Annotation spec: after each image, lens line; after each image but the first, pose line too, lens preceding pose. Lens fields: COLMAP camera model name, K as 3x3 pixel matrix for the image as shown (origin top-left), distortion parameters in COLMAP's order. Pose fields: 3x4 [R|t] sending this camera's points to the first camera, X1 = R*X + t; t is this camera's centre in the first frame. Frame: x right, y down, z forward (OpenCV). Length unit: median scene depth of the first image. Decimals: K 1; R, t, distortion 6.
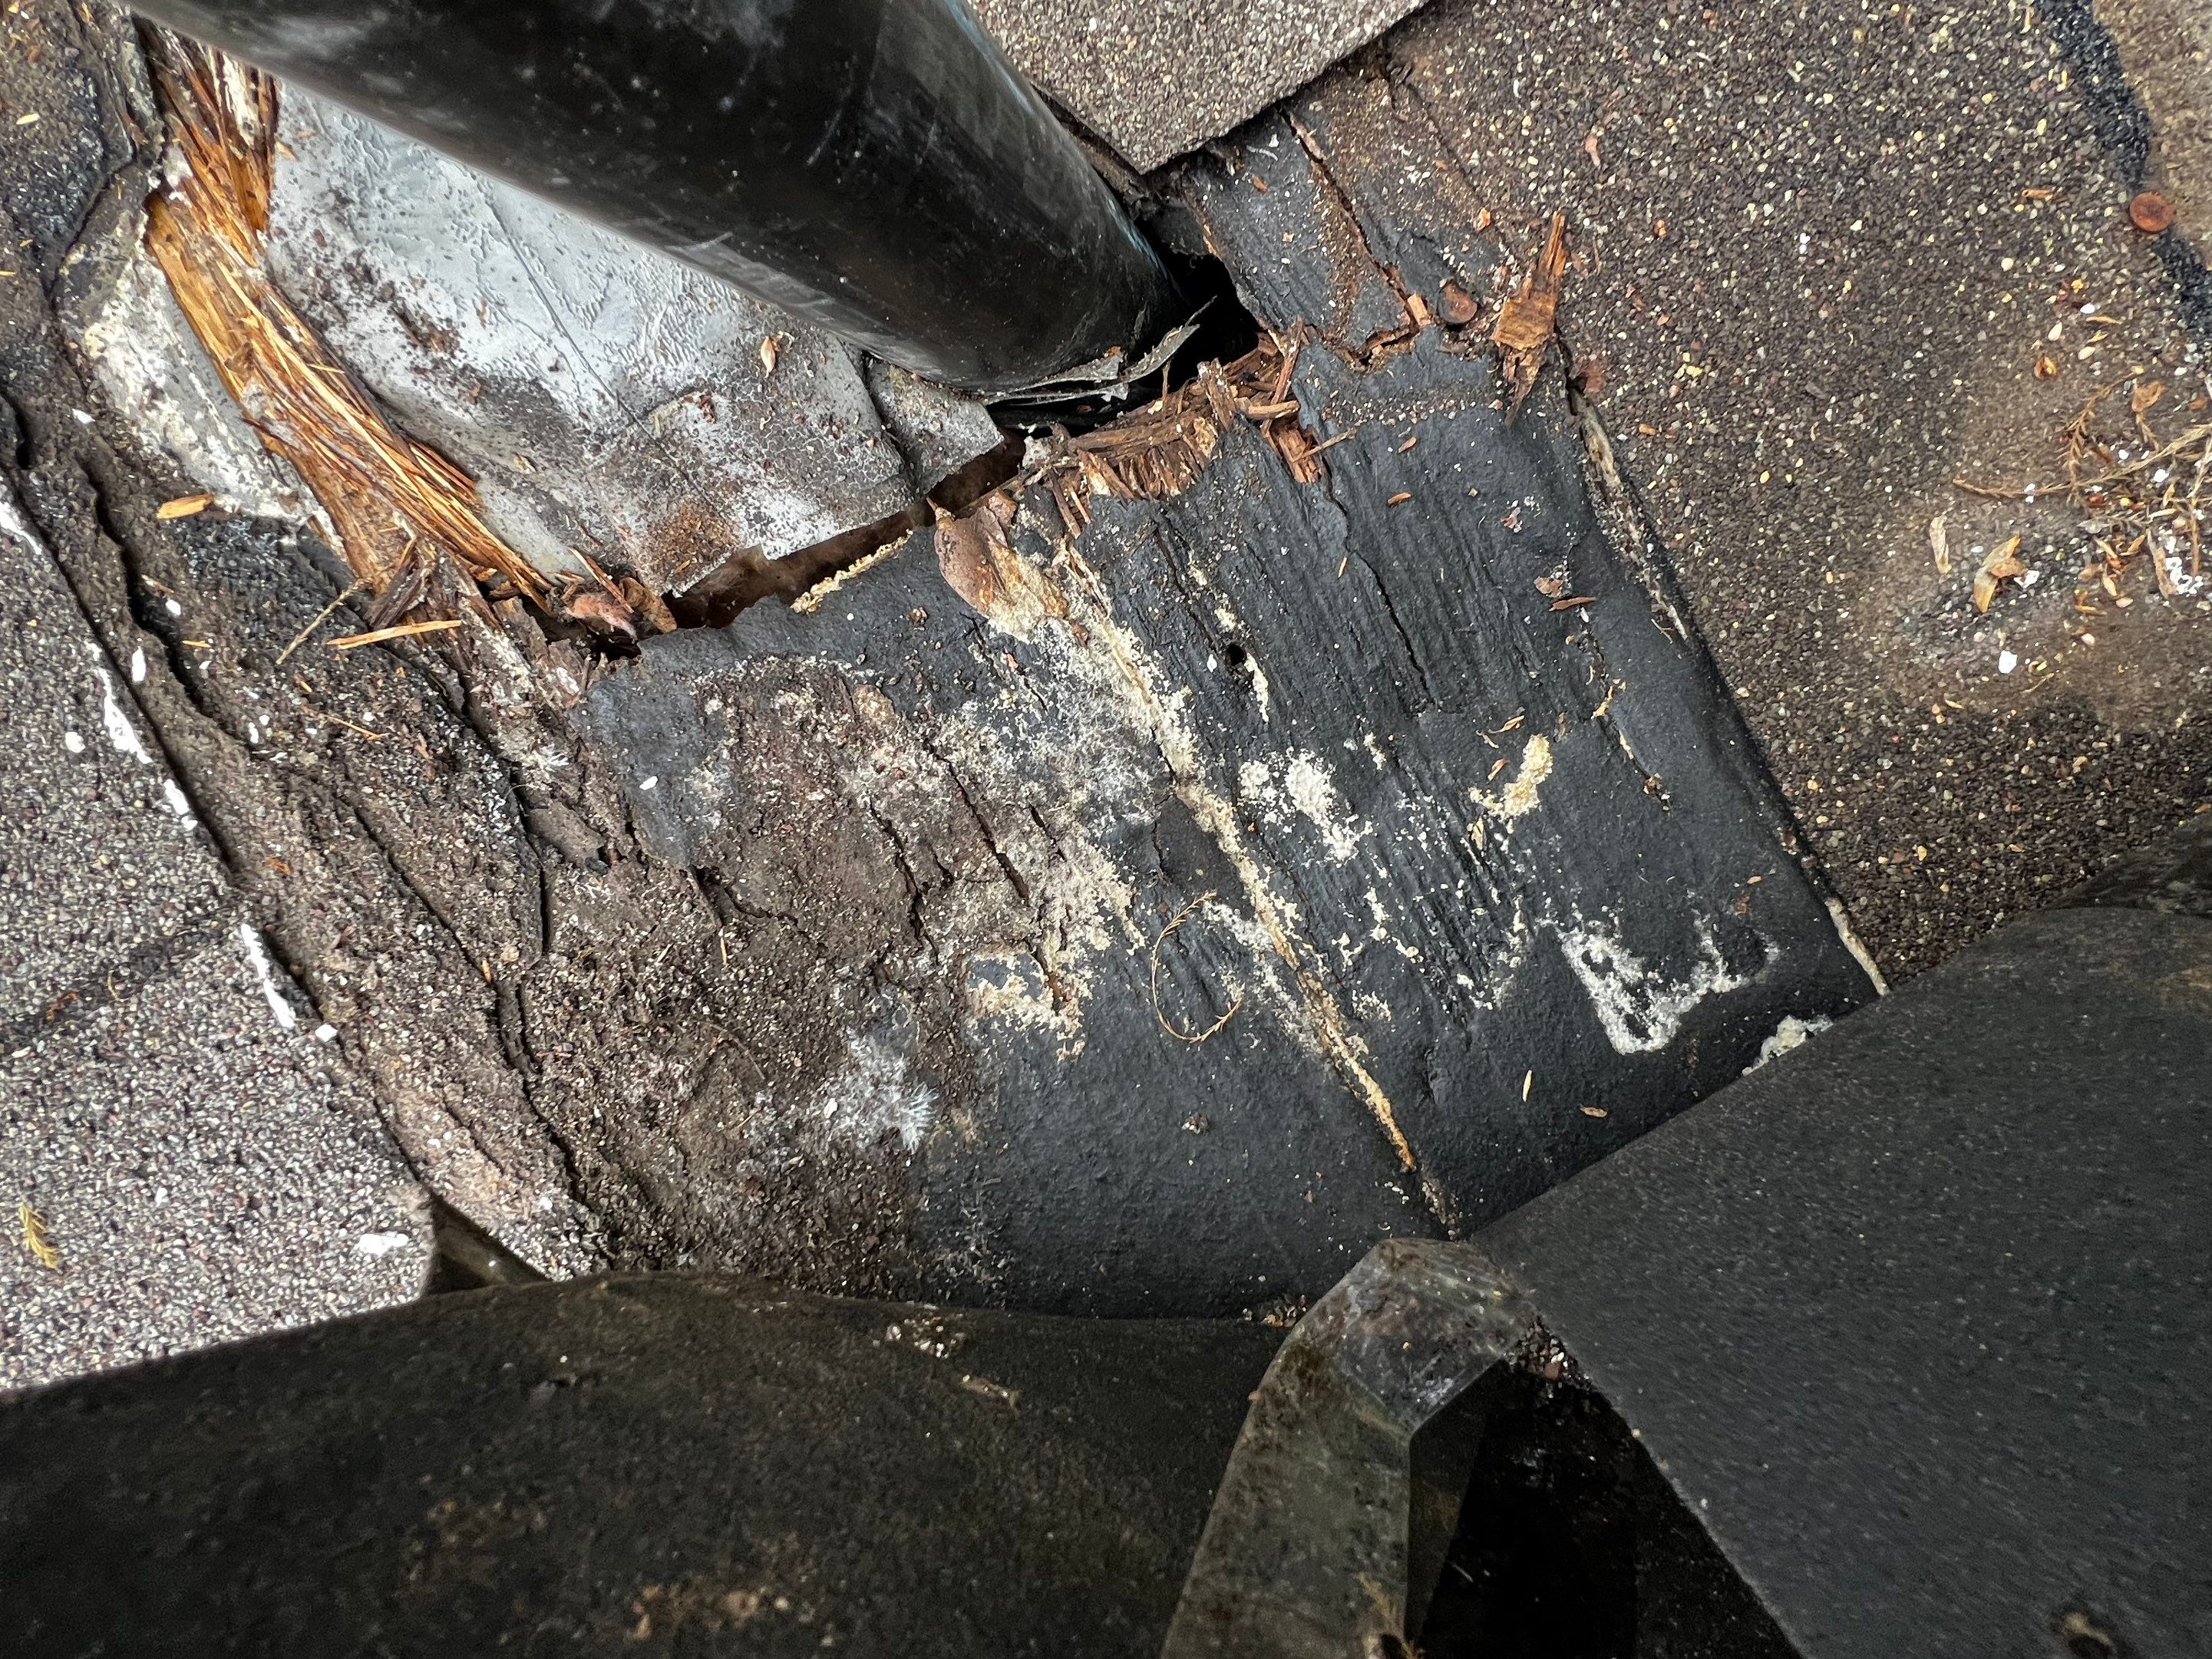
lens RADIAL K [[1038.0, 0, 1070.8], [0, 1038.0, 860.9], [0, 0, 1]] dist [-0.019295, 0.011649]
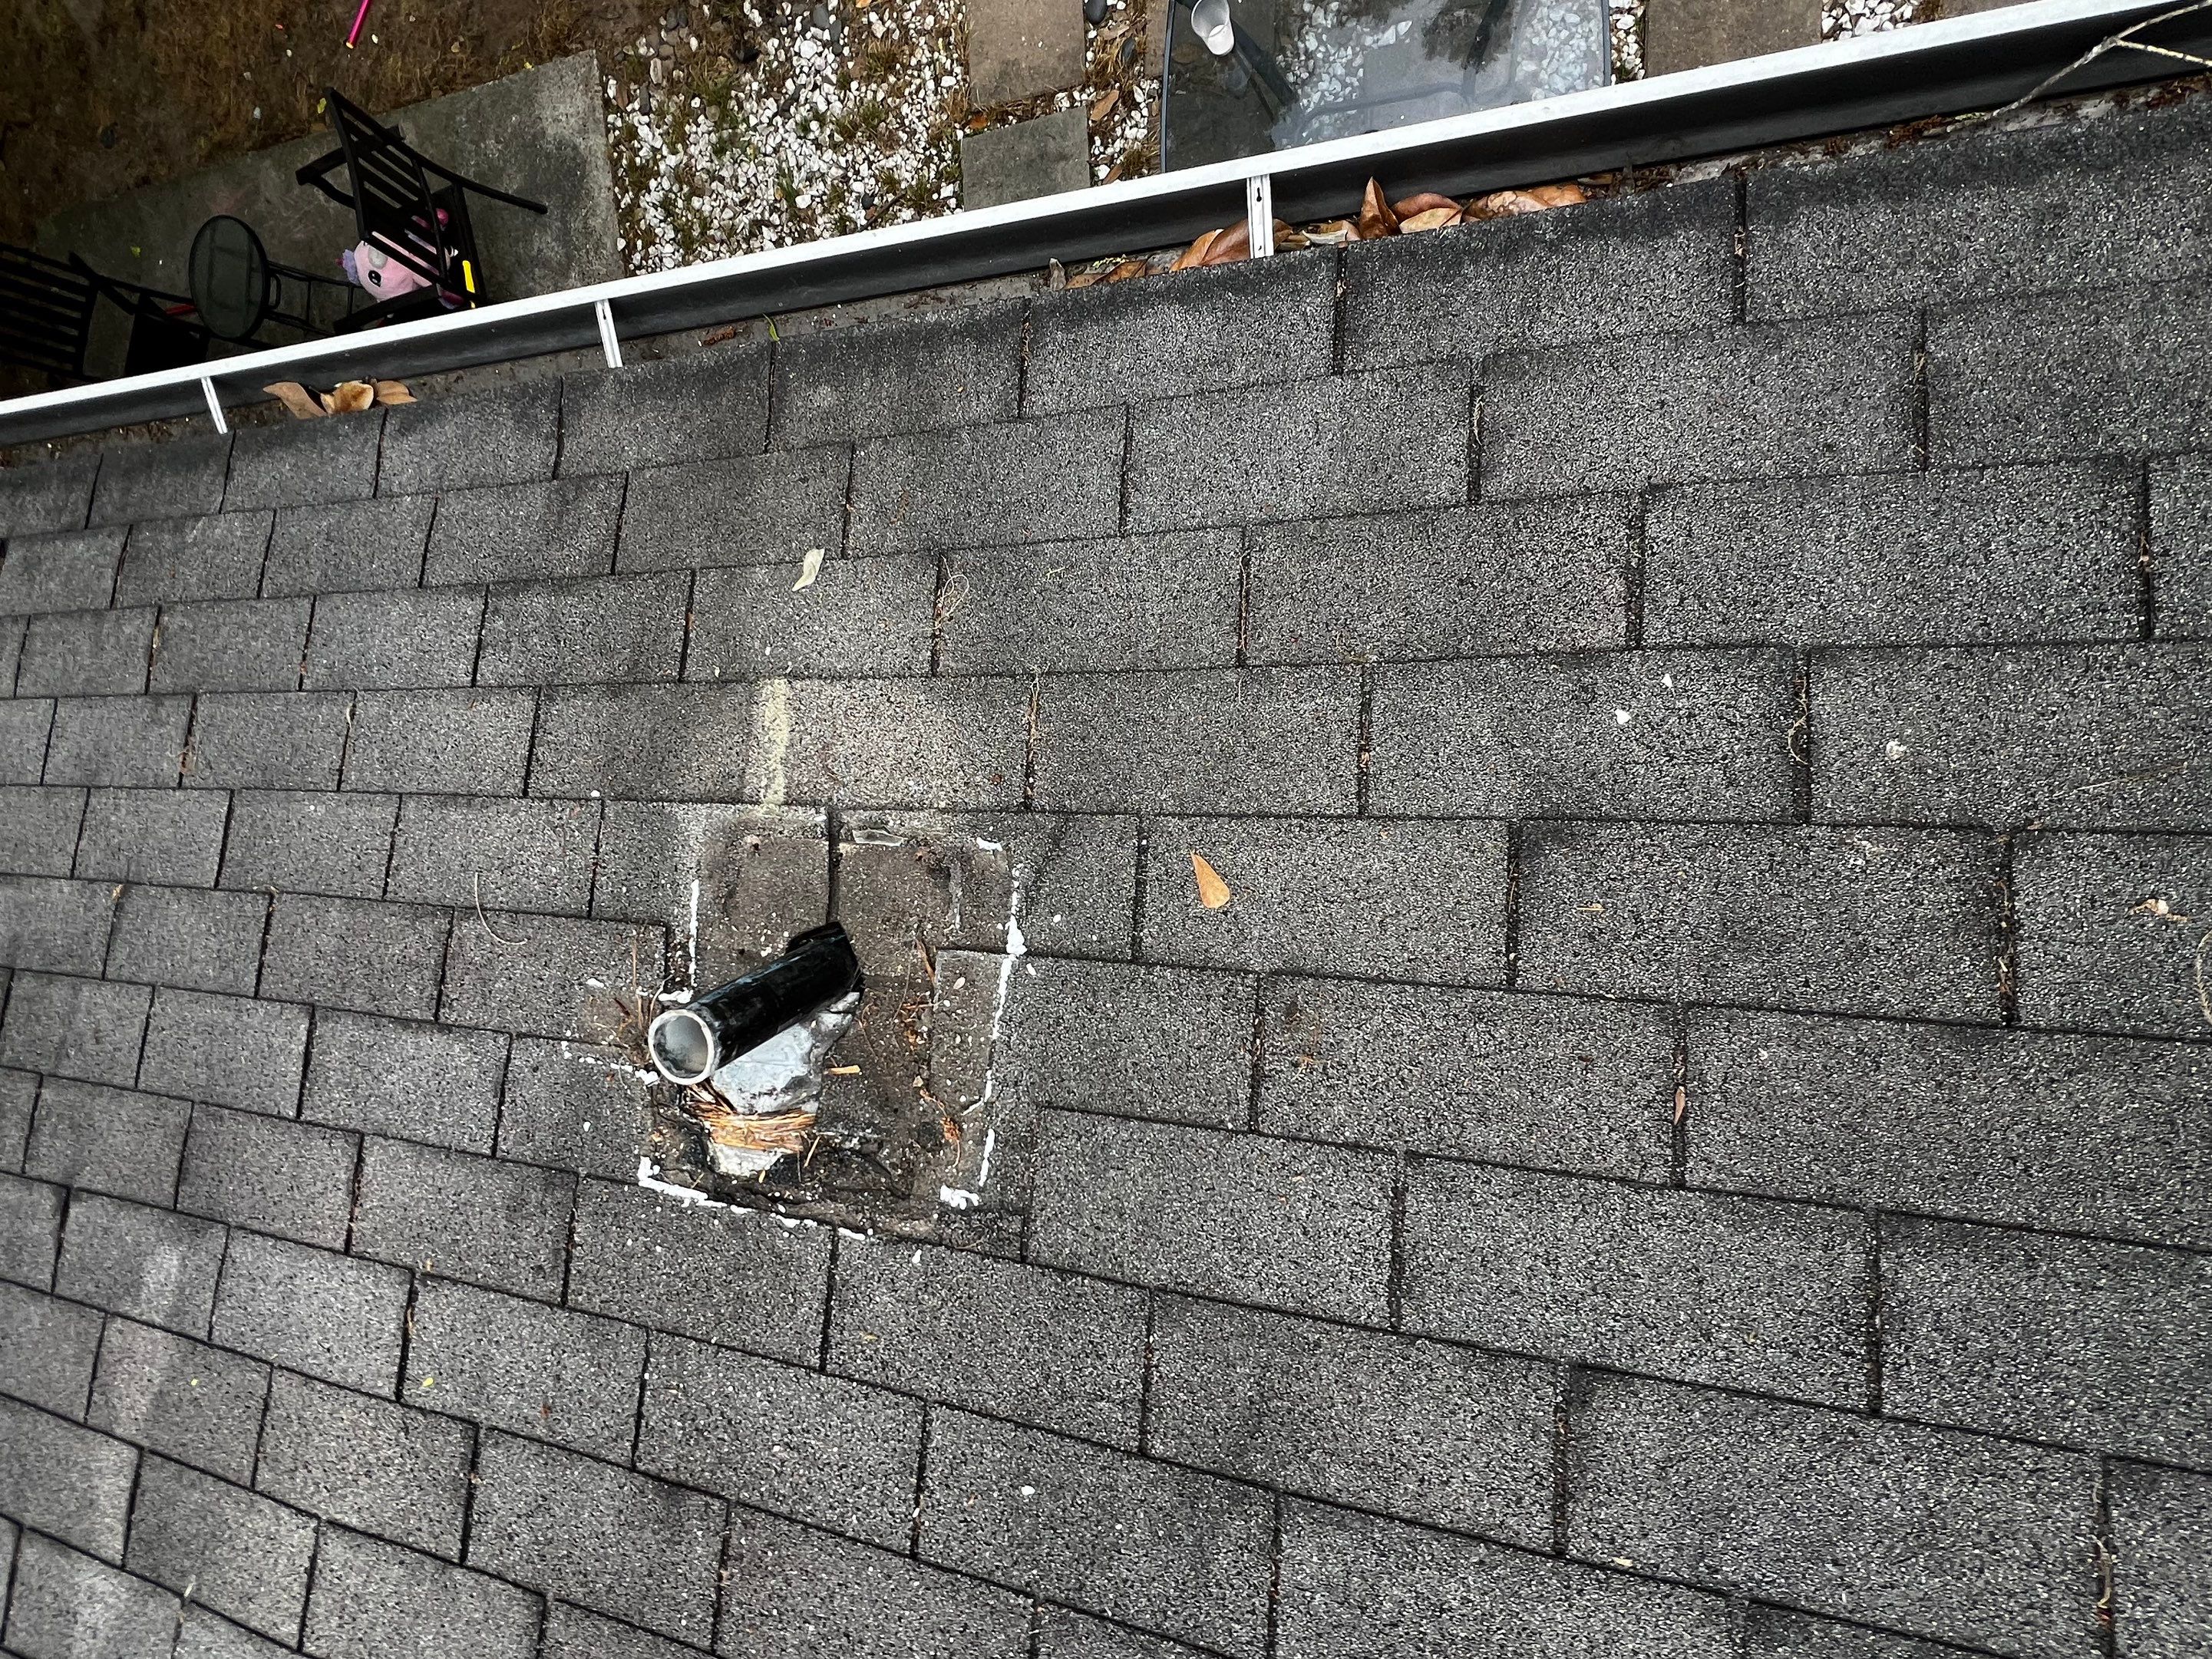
lens RADIAL K [[1066.2, 0, 1099.3], [0, 1066.2, 841.6], [0, 0, 1]] dist [-0.005084, 0.001282]
pose [[0.539449, -0.839813, -0.060895, 1.125421], [0.762306, 0.517816, -0.388273, 1.519560], [0.357610, 0.163033, 0.919530, -2.428399]]
